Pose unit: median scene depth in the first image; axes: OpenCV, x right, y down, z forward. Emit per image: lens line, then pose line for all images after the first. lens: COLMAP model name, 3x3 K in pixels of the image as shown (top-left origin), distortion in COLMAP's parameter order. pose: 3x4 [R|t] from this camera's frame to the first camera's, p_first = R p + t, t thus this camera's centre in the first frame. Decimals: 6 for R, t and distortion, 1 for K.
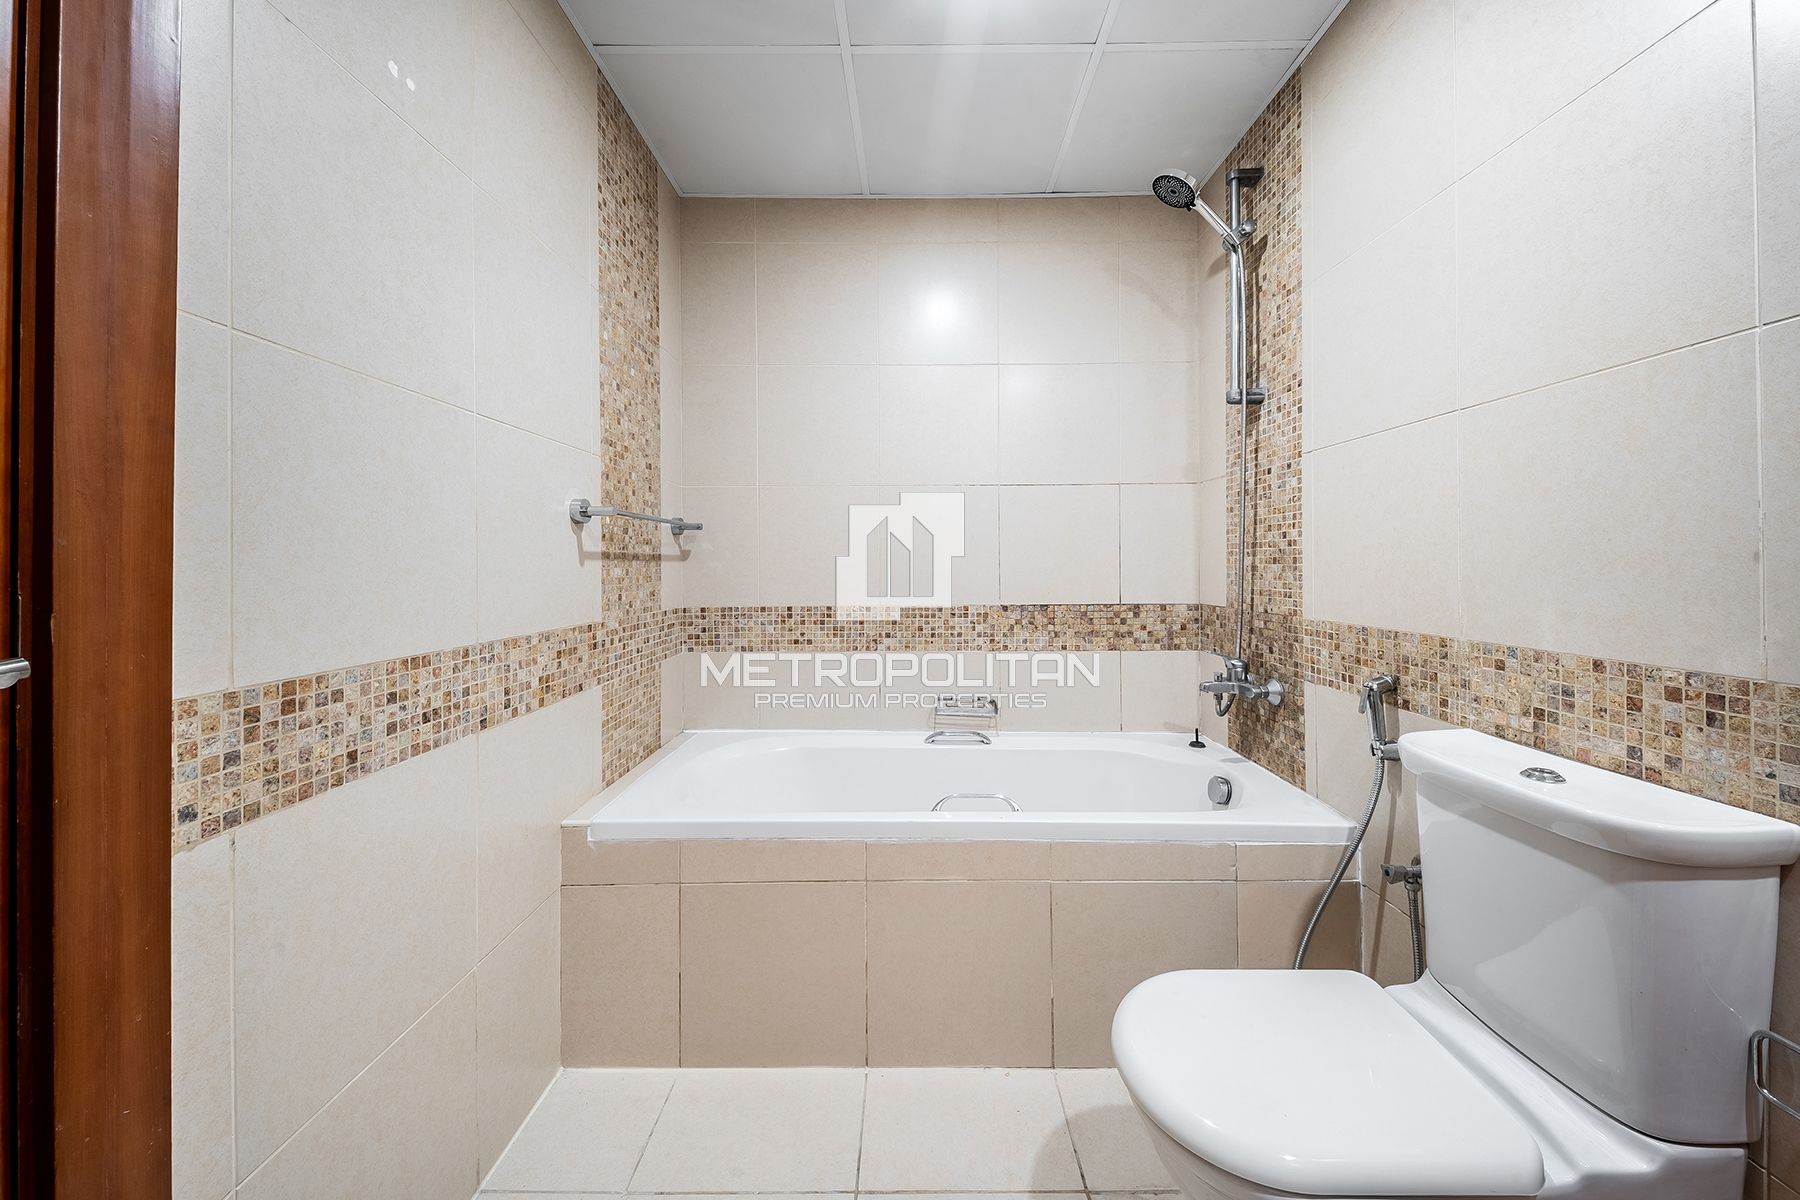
lens RADIAL K [[640.8, 0, 908.0], [0, 640.8, 565.7], [0, 0, 1]] dist [0.022962, -0.011867]
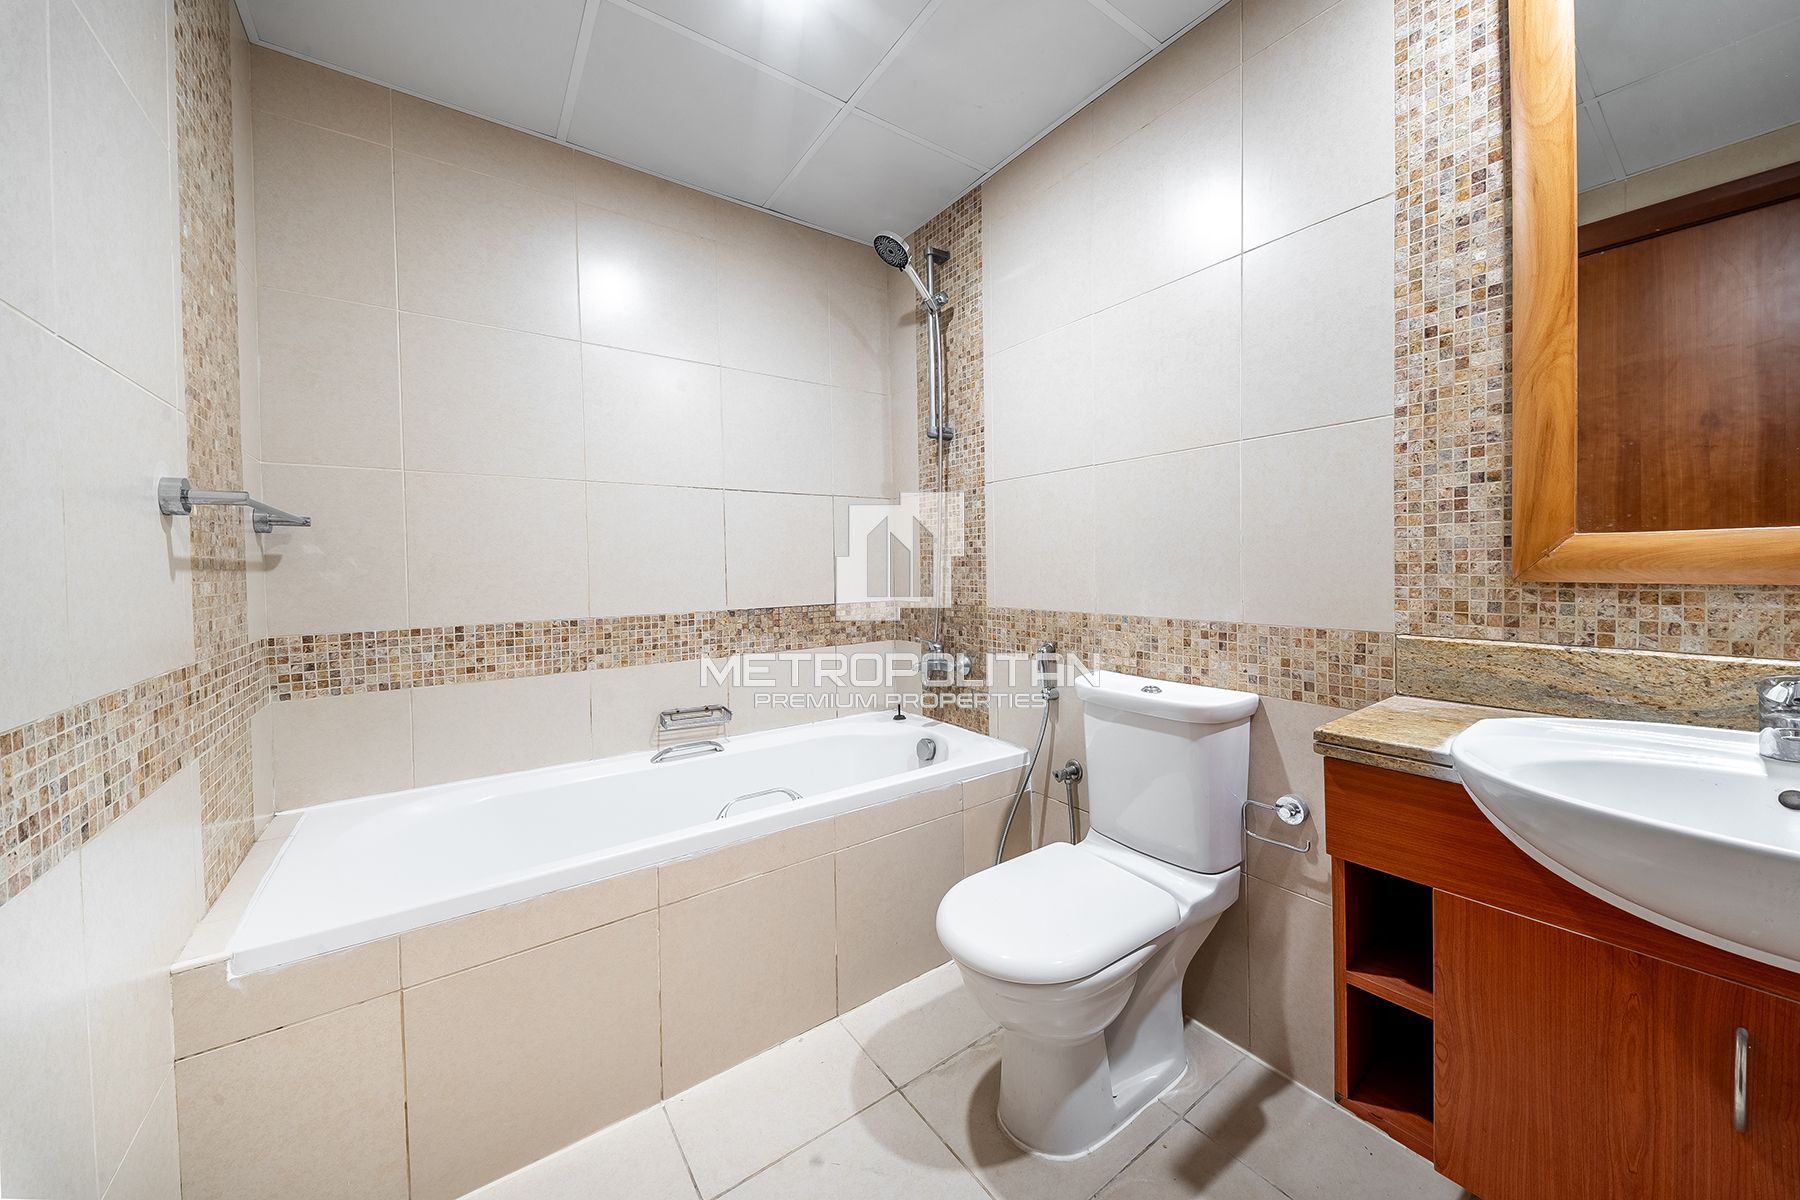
lens RADIAL K [[644.5, 0, 940.8], [0, 644.5, 581.5], [0, 0, 1]] dist [0.029583, -0.014501]
pose [[0.795150, -0.024260, 0.605927, -0.256565], [0.014129, 0.999669, 0.021483, -0.001098], [-0.606248, -0.008521, 0.795230, -0.002295]]
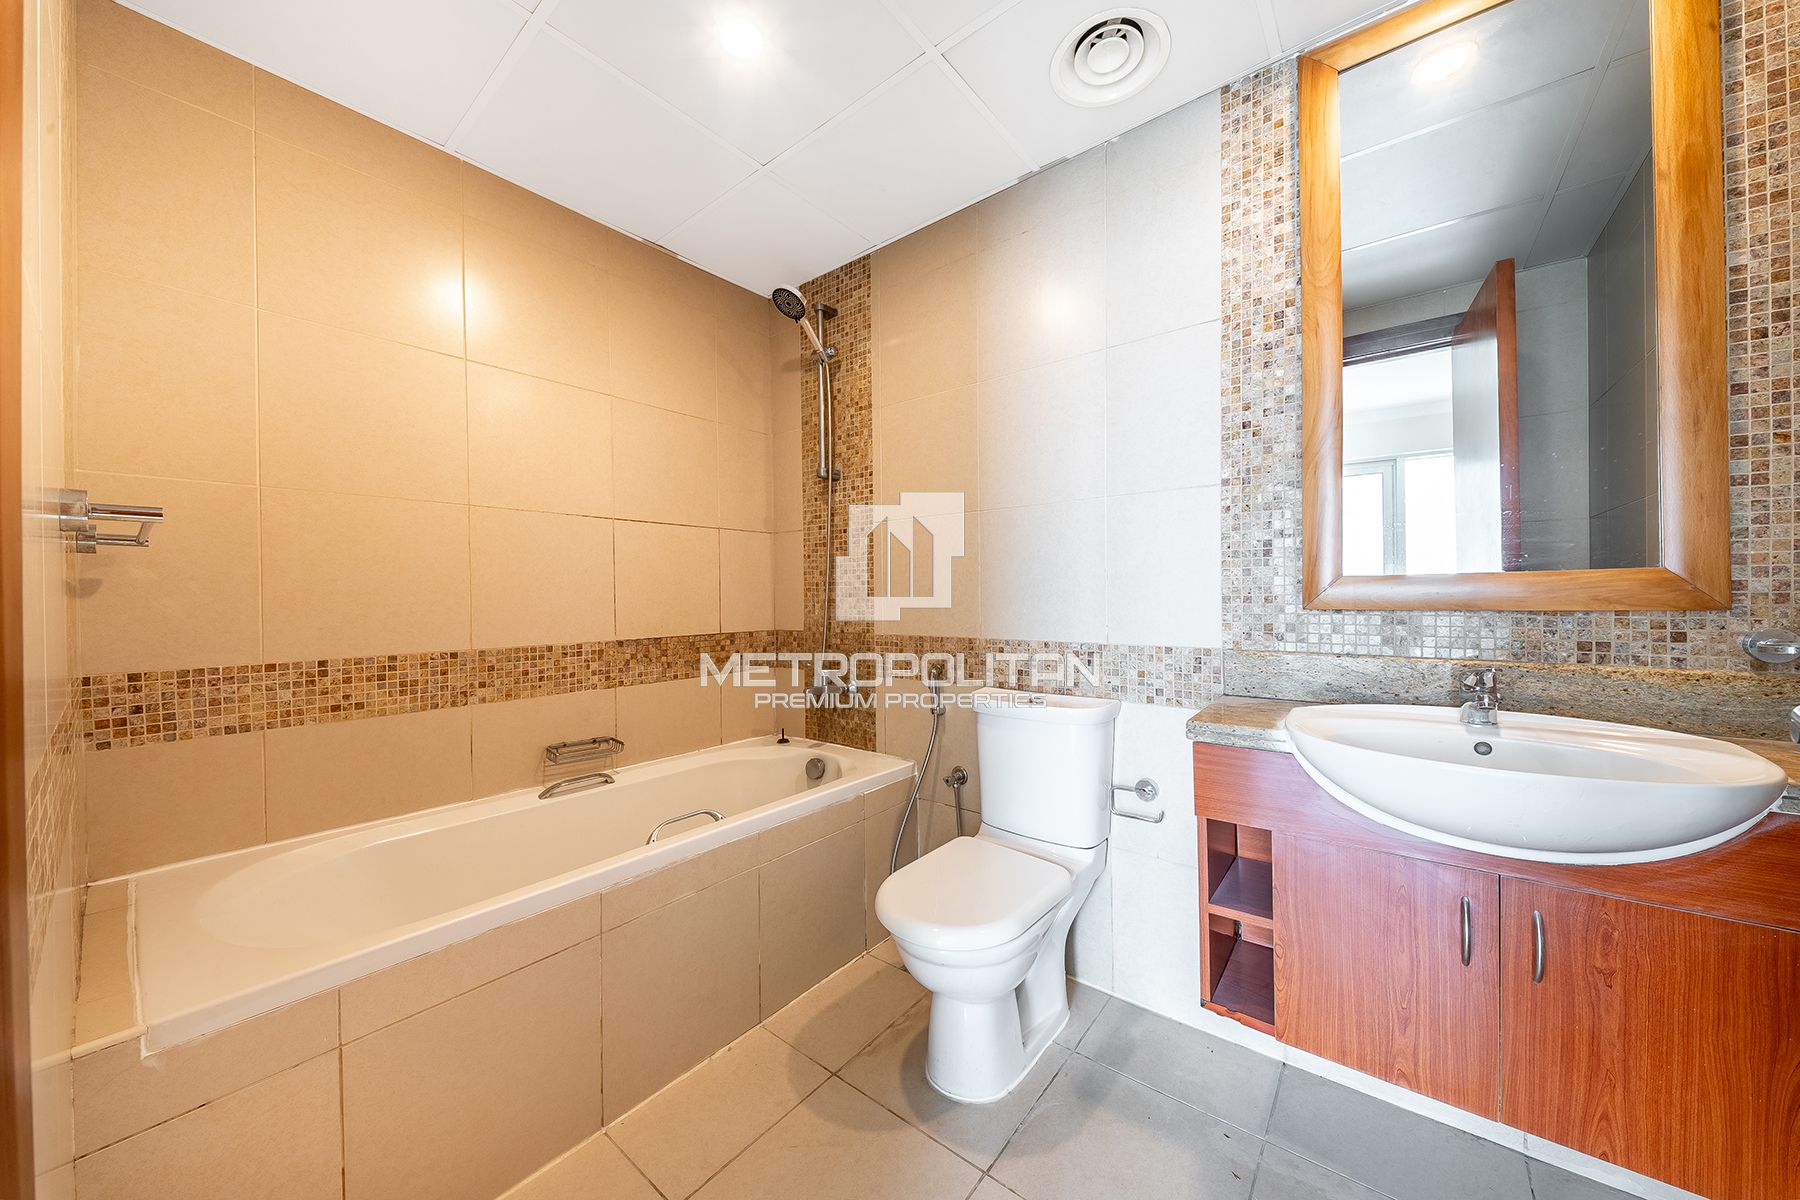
lens RADIAL K [[625.5, 0, 904.0], [0, 625.5, 603.6], [0, 0, 1]] dist [0.027573, -0.011004]
pose [[0.620573, -0.011913, 0.784058, -0.436786], [0.009897, 0.999924, 0.007360, 0.001479], [-0.784086, 0.003193, 0.620643, 0.060774]]
